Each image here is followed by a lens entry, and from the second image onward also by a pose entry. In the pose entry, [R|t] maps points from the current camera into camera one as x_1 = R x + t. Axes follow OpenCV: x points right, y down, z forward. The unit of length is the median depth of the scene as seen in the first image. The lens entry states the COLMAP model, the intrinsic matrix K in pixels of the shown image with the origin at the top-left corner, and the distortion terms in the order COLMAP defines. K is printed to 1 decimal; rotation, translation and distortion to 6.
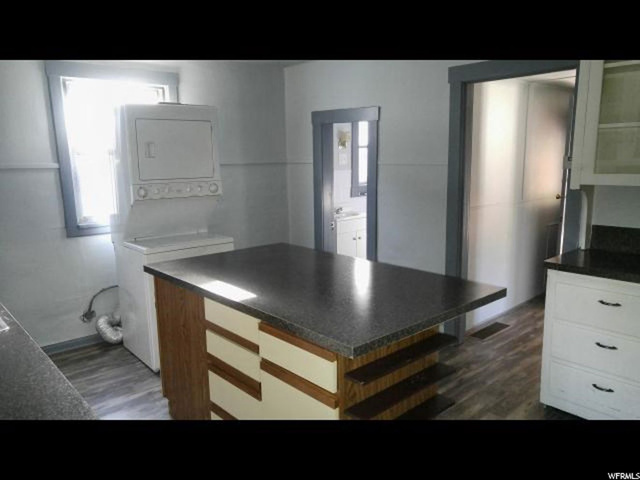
lens RADIAL K [[479.6, 0, 320.0], [0, 479.6, 240.0], [0, 0, 1]] dist [0.010558, 0.003899]
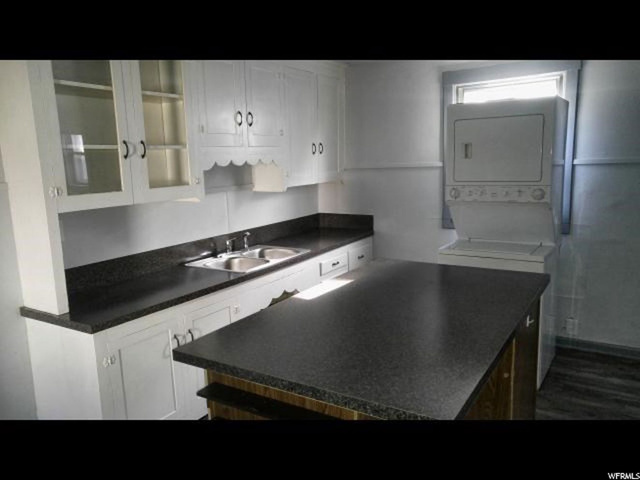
lens RADIAL K [[479.6, 0, 320.0], [0, 479.6, 240.0], [0, 0, 1]] dist [0.010558, 0.003899]
pose [[0.275510, 0.165787, -0.946894, 0.499895], [-0.139380, 0.981497, 0.131292, -0.091002], [0.951140, 0.095806, 0.293520, 0.420186]]
